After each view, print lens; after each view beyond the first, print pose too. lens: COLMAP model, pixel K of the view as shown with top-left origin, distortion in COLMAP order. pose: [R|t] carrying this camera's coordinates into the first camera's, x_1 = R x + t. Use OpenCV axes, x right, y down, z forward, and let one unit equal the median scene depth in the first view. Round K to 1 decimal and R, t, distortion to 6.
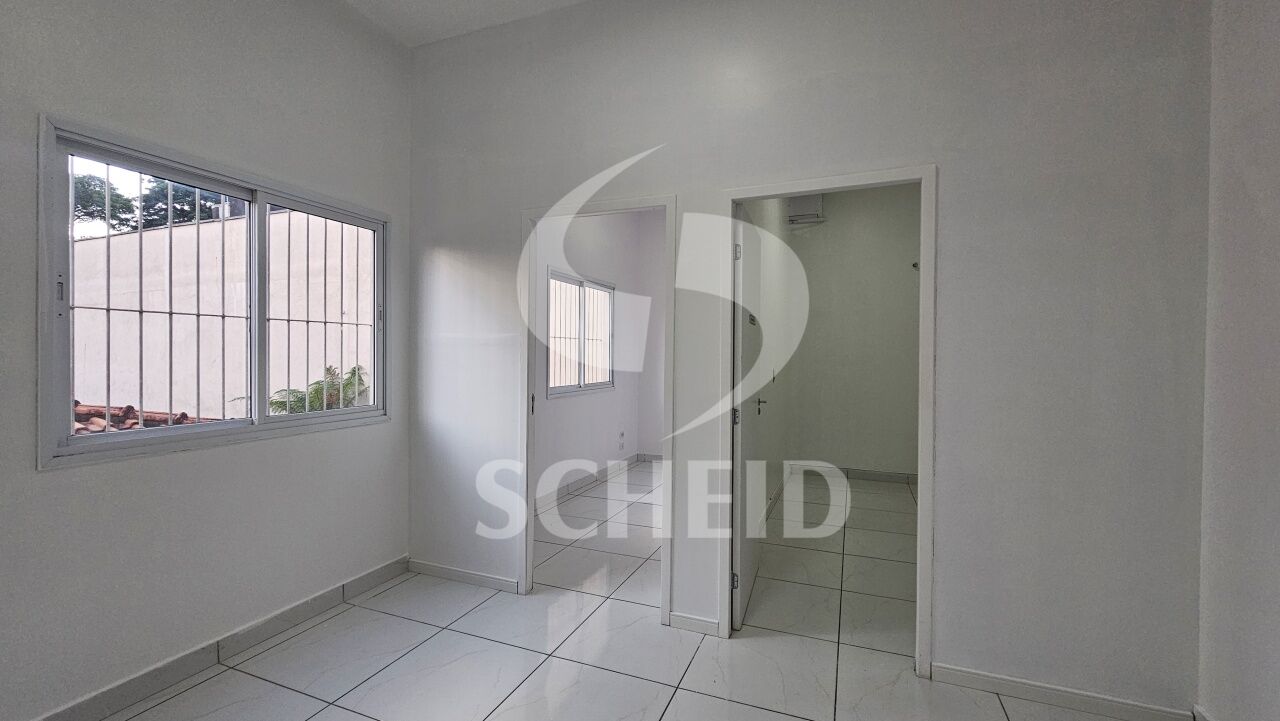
lens RADIAL K [[516.9, 0, 644.4], [0, 516.9, 361.2], [0, 0, 1]] dist [-0.010999, -0.000351]
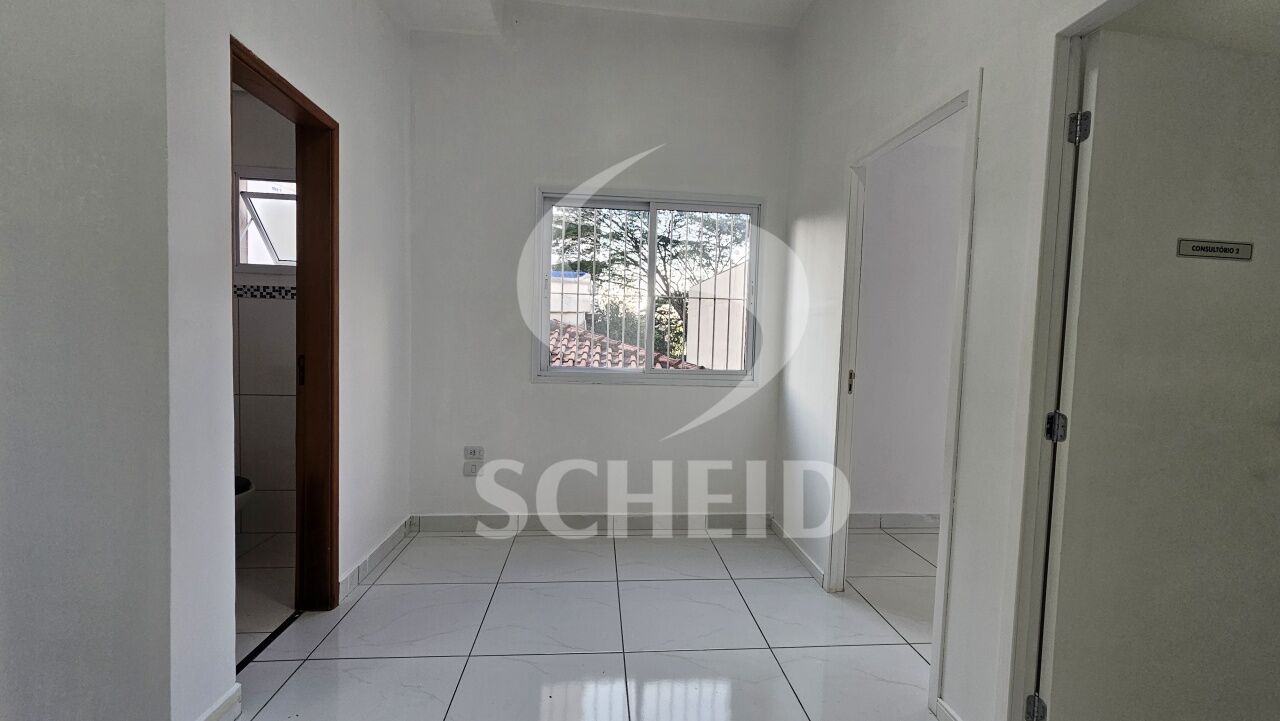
lens RADIAL K [[516.9, 0, 644.4], [0, 516.9, 361.2], [0, 0, 1]] dist [-0.010999, -0.000351]
pose [[0.455657, 0.059328, -0.888176, 0.396080], [-0.037577, 0.998169, 0.047398, 0.020427], [0.889362, 0.011778, 0.457052, 0.297517]]
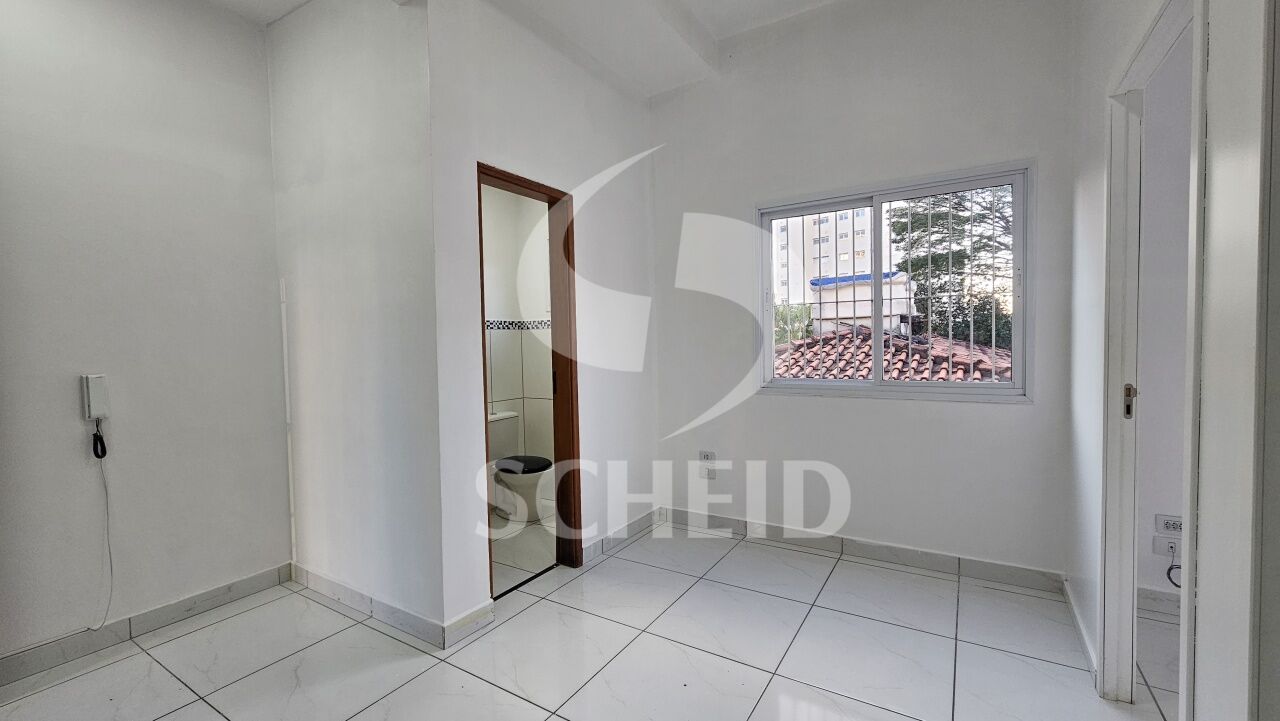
lens RADIAL K [[516.9, 0, 644.4], [0, 516.9, 361.2], [0, 0, 1]] dist [-0.010999, -0.000351]
pose [[-0.165542, 0.043108, -0.985260, 0.466948], [0.008870, 0.999069, 0.042222, 0.006159], [0.986163, -0.001750, -0.165770, 0.545543]]
